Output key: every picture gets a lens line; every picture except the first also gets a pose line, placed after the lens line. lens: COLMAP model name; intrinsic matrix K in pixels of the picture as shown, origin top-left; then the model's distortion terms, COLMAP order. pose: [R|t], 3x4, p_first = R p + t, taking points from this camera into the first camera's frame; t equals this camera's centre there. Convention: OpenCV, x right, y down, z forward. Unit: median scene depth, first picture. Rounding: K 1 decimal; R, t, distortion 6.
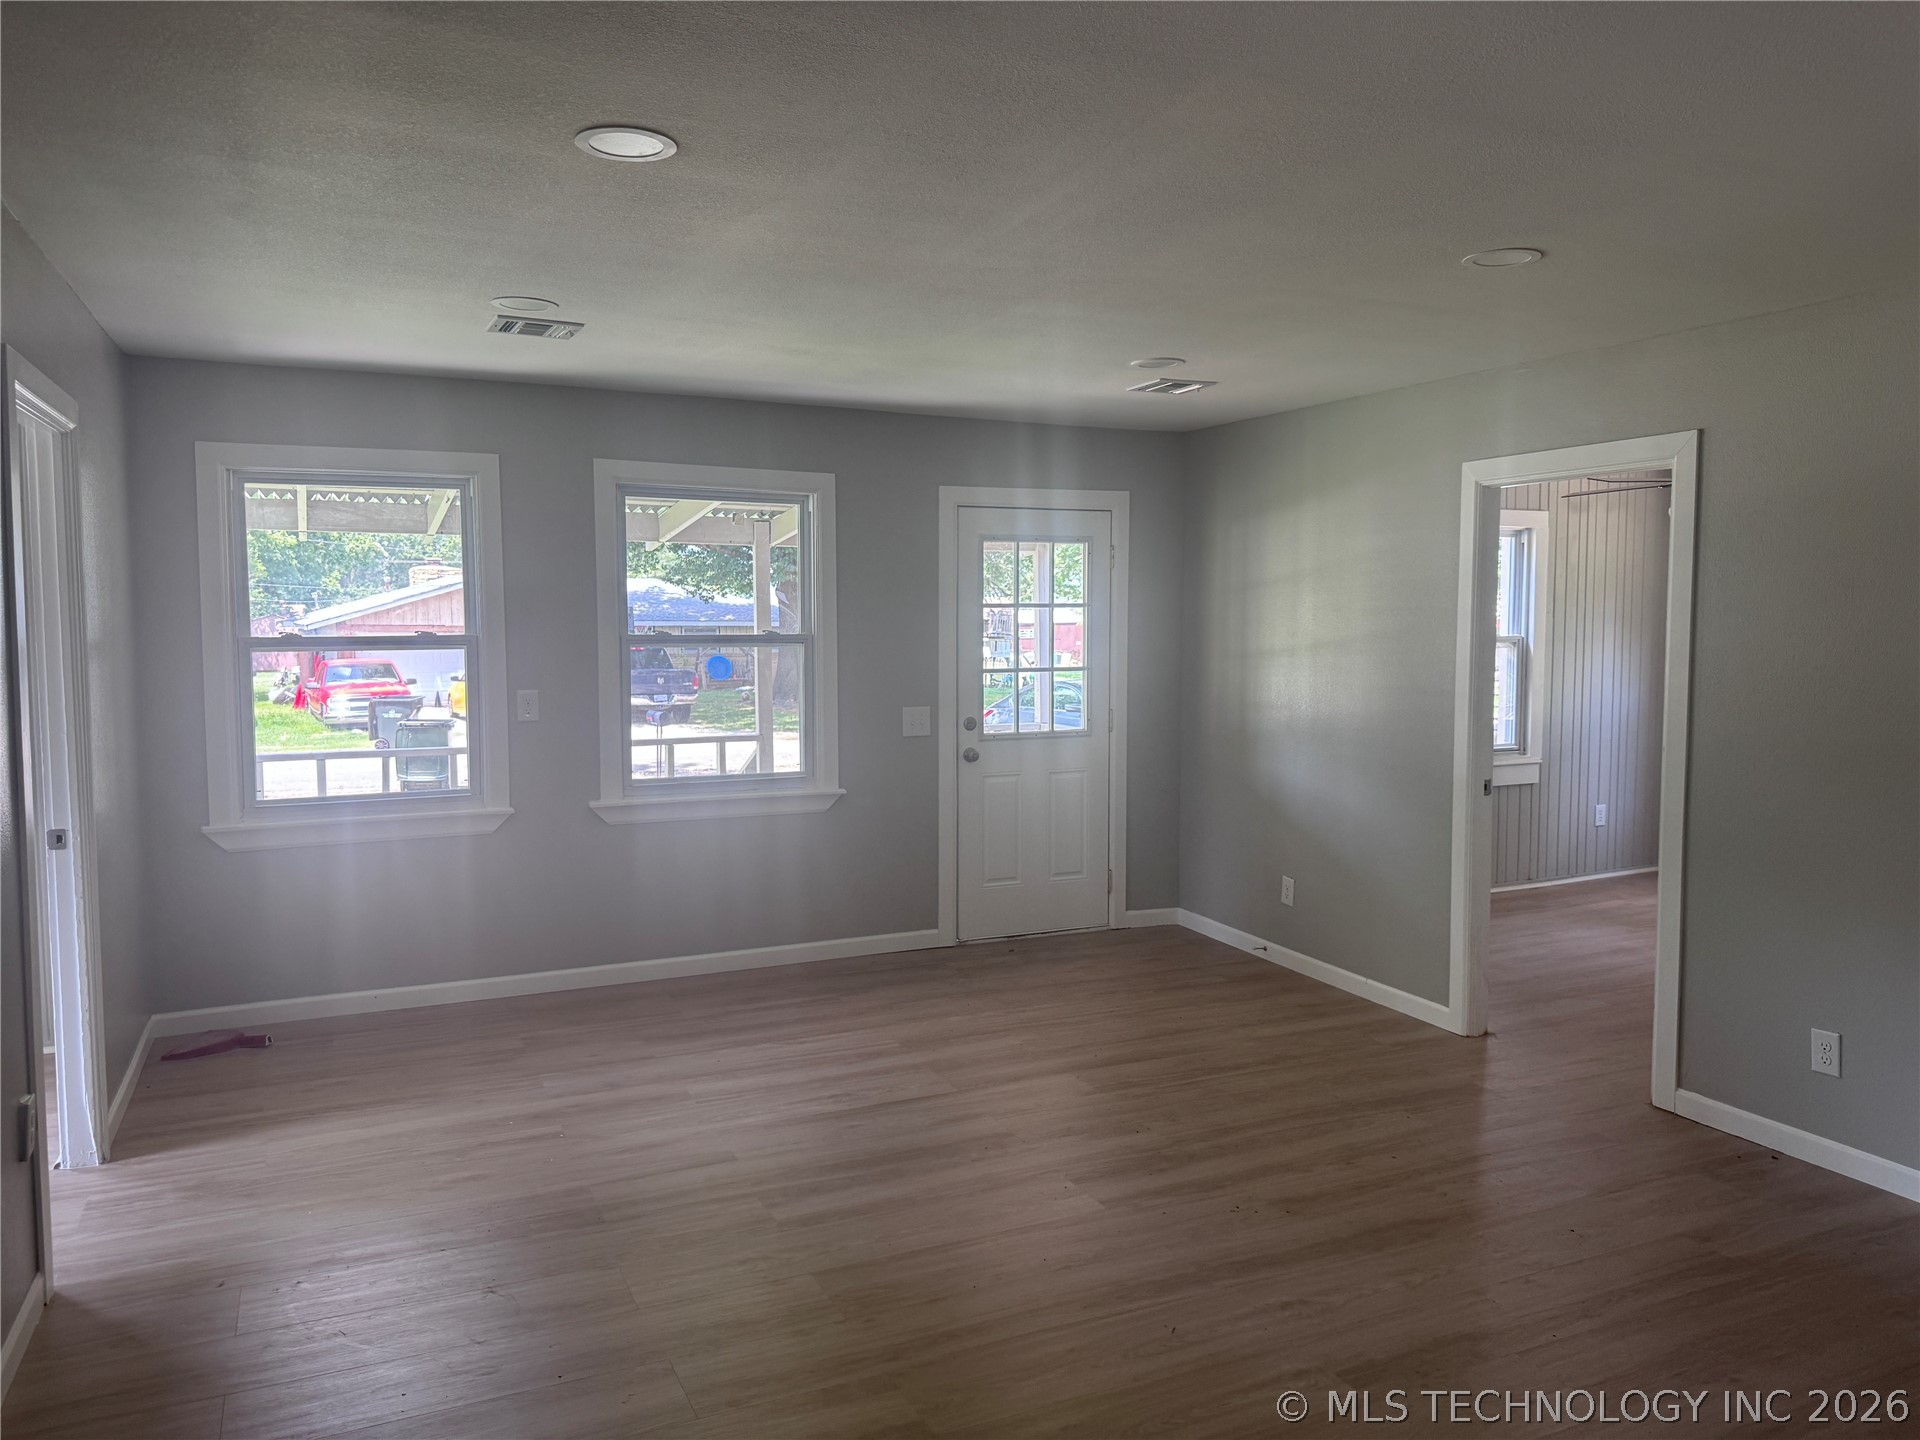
lens RADIAL K [[1337.1, 0, 960.5], [0, 1337.1, 717.4], [0, 0, 1]] dist [0.148803, -0.267617]
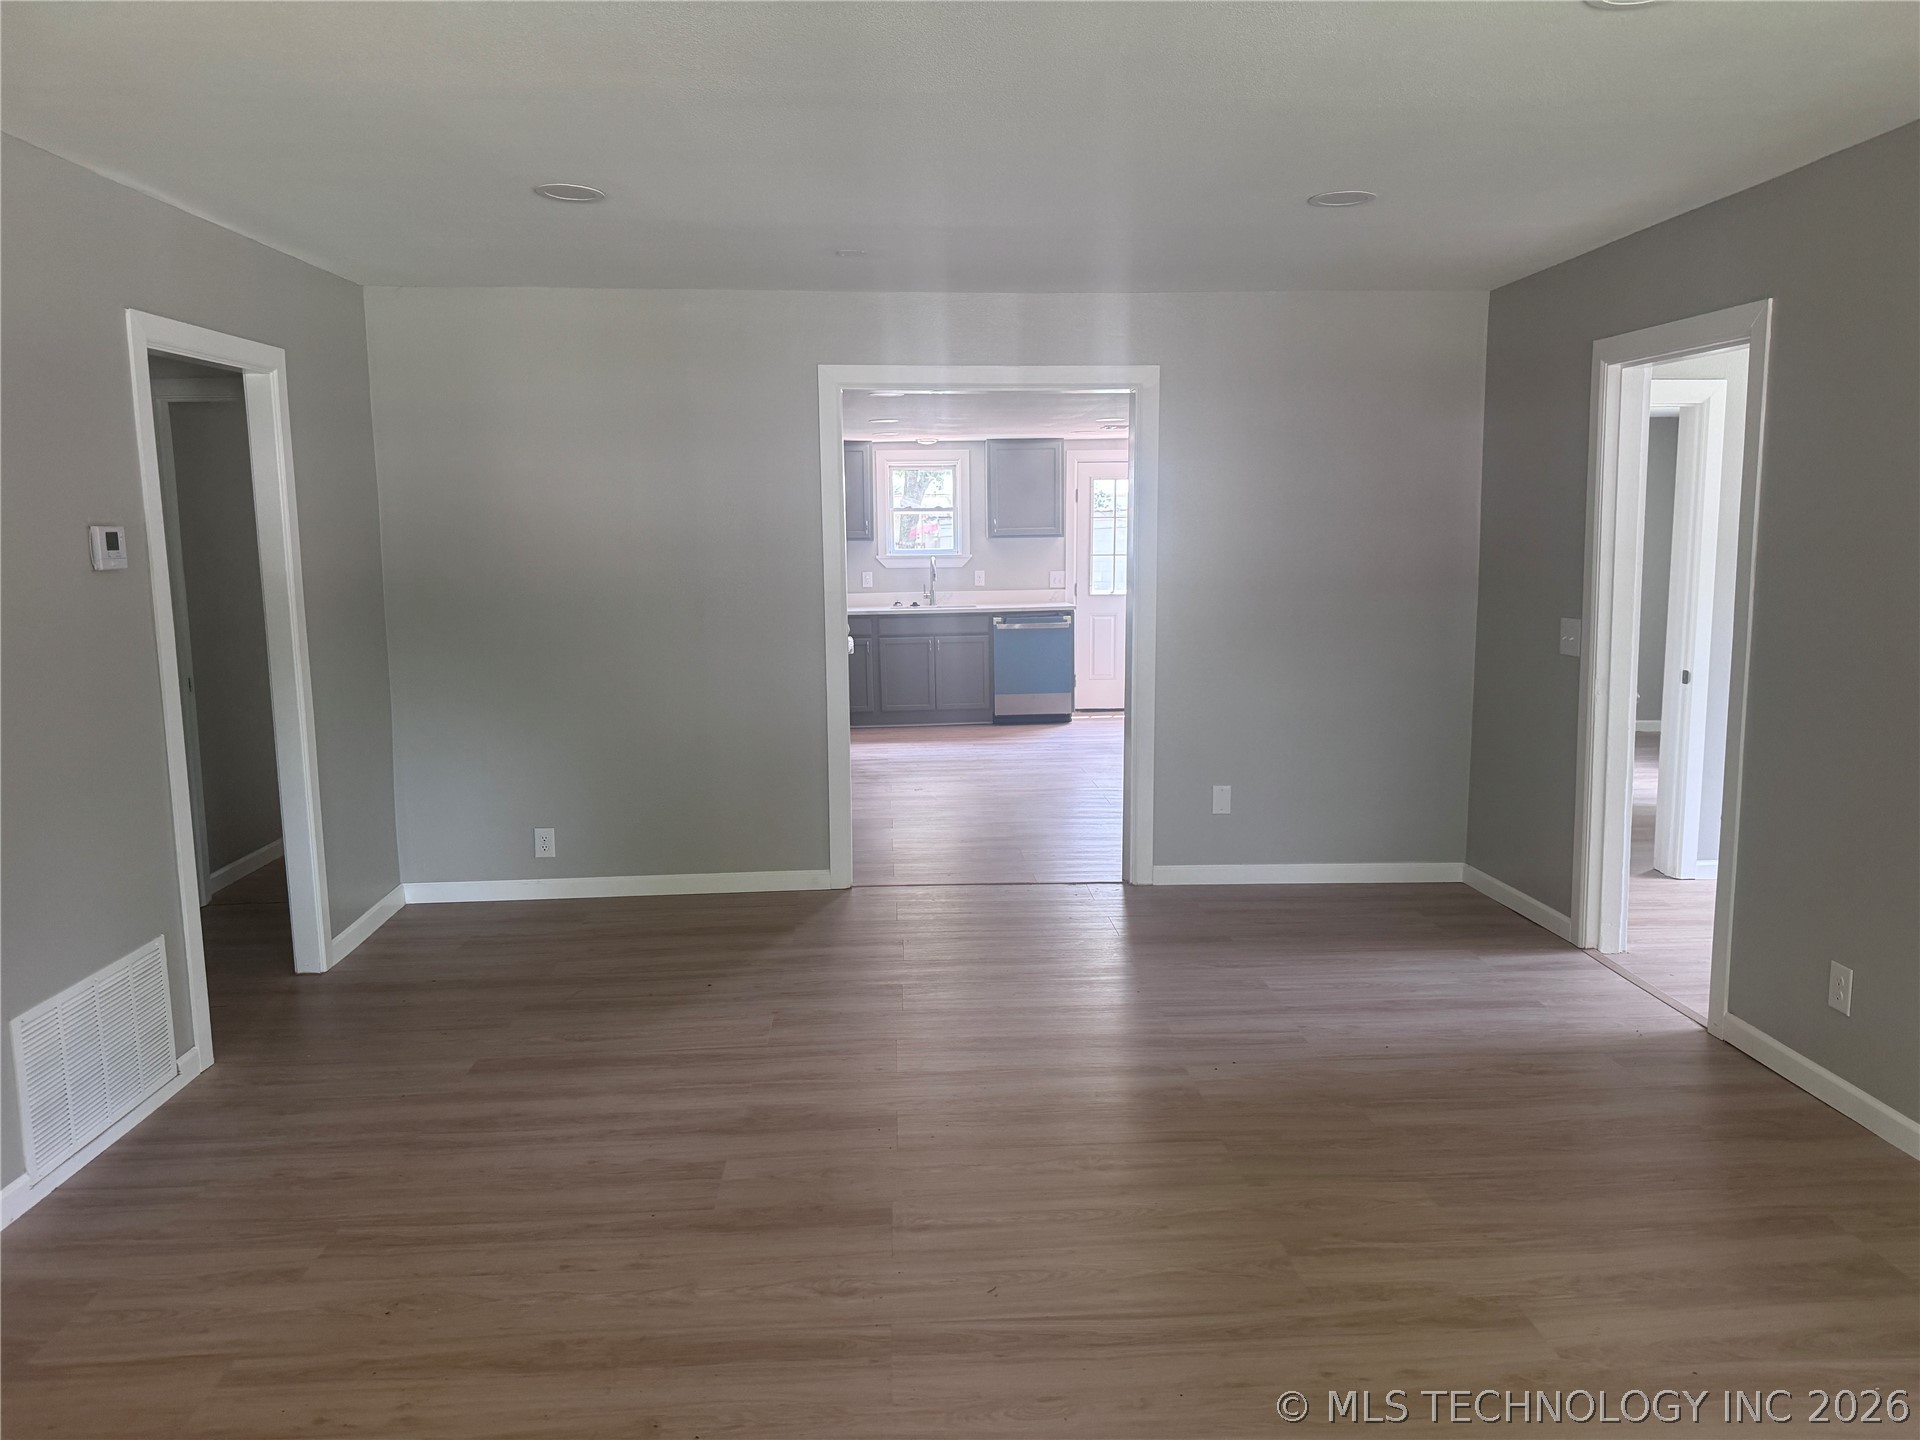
lens RADIAL K [[1373.4, 0, 967.5], [0, 1373.4, 717.2], [0, 0, 1]] dist [0.046199, -0.063203]
pose [[-0.929112, -0.035037, 0.368134, -0.074995], [0.044025, 0.977942, 0.204186, -0.056358], [-0.367167, 0.205919, -0.907075, 0.837863]]
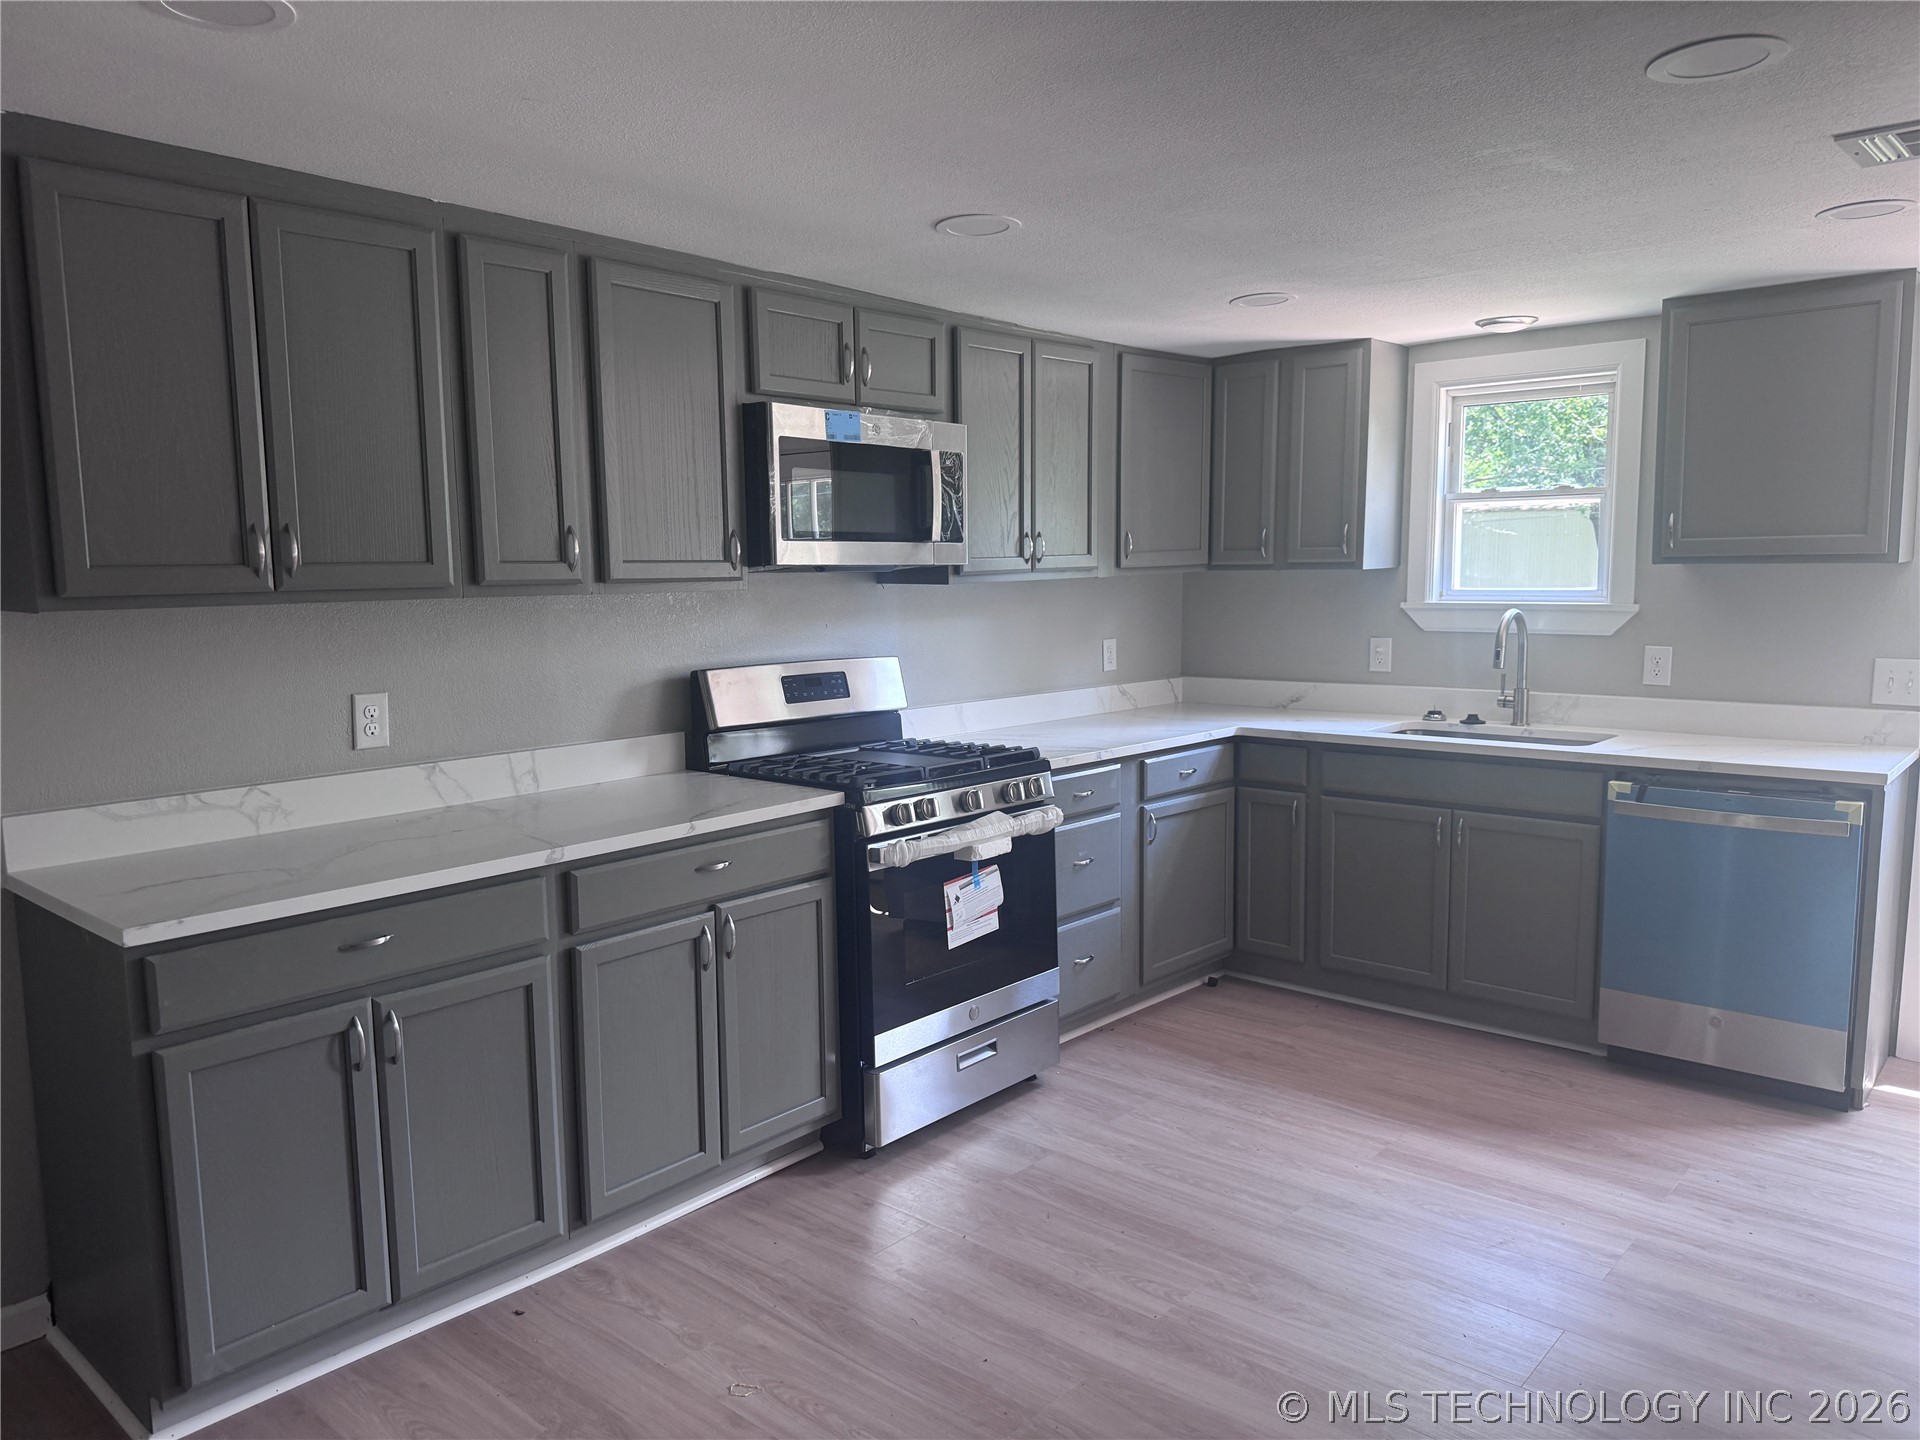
lens RADIAL K [[1337.1, 0, 960.5], [0, 1337.1, 717.4], [0, 0, 1]] dist [0.148803, -0.267617]
pose [[-0.404243, -0.091652, 0.910048, 0.079872], [0.081079, 0.987459, 0.135463, 0.034784], [-0.911051, 0.128545, -0.391743, -0.220508]]
